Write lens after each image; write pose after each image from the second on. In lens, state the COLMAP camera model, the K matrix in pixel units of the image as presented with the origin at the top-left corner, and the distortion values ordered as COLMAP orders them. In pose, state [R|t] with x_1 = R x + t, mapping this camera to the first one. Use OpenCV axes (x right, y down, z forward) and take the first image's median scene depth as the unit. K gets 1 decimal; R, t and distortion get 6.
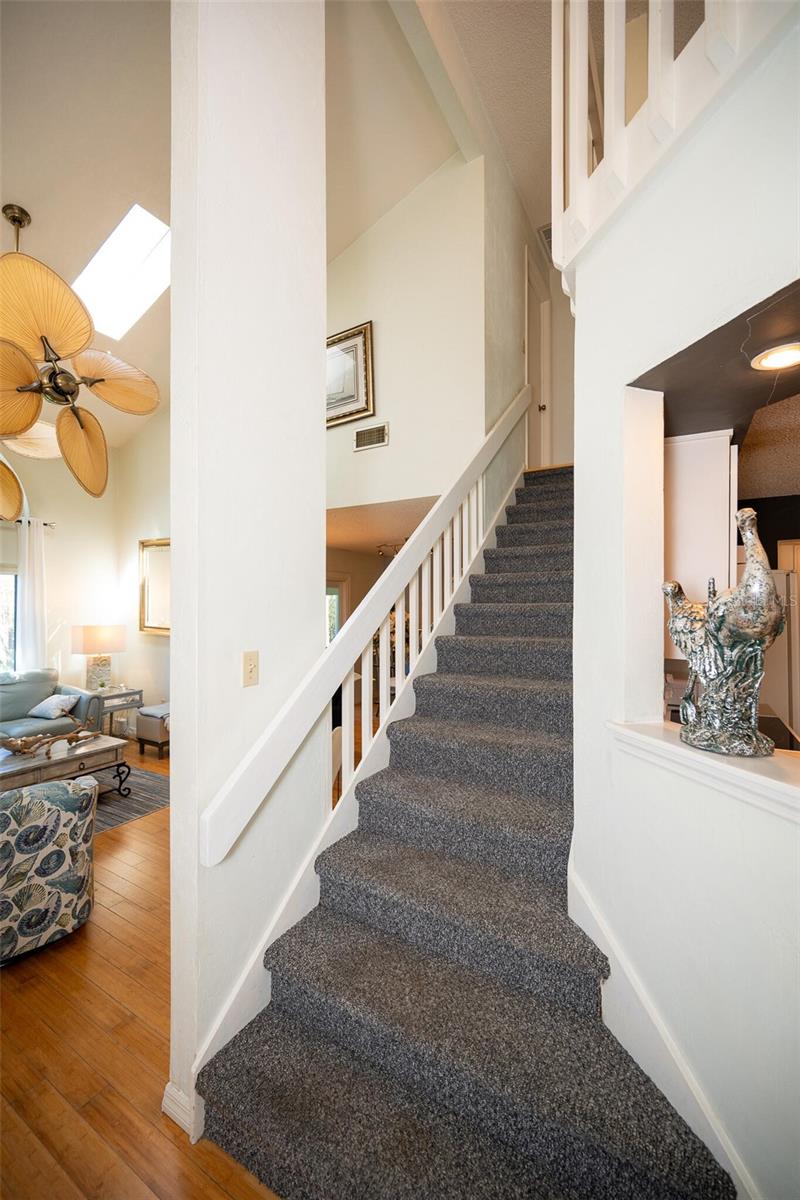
lens RADIAL K [[469.2, 0, 390.6], [0, 469.2, 599.7], [0, 0, 1]] dist [-0.000872, 0.000394]
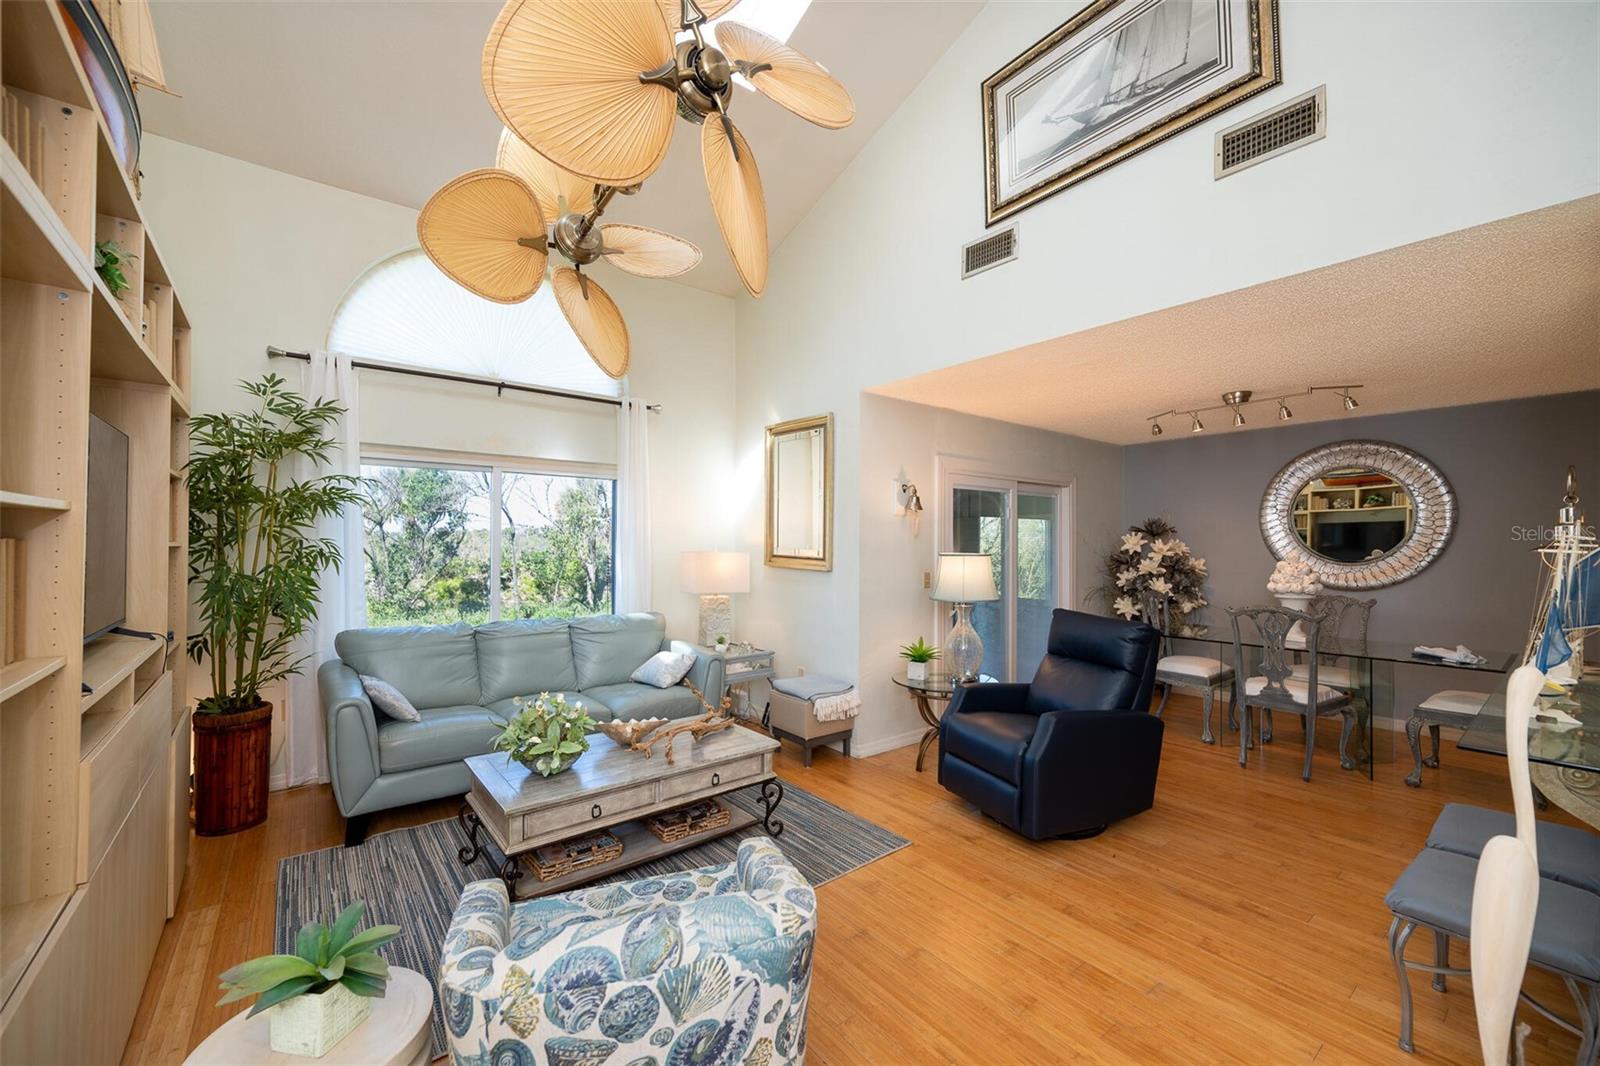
lens RADIAL K [[625.6, 0, 796.9], [0, 625.6, 533.2], [0, 0, 1]] dist [-0.000872, 0.000394]
pose [[0.932201, -0.002011, -0.361937, -0.278735], [0.000150, 0.999987, -0.005172, 0.048584], [0.361942, 0.004767, 0.932188, 0.302978]]
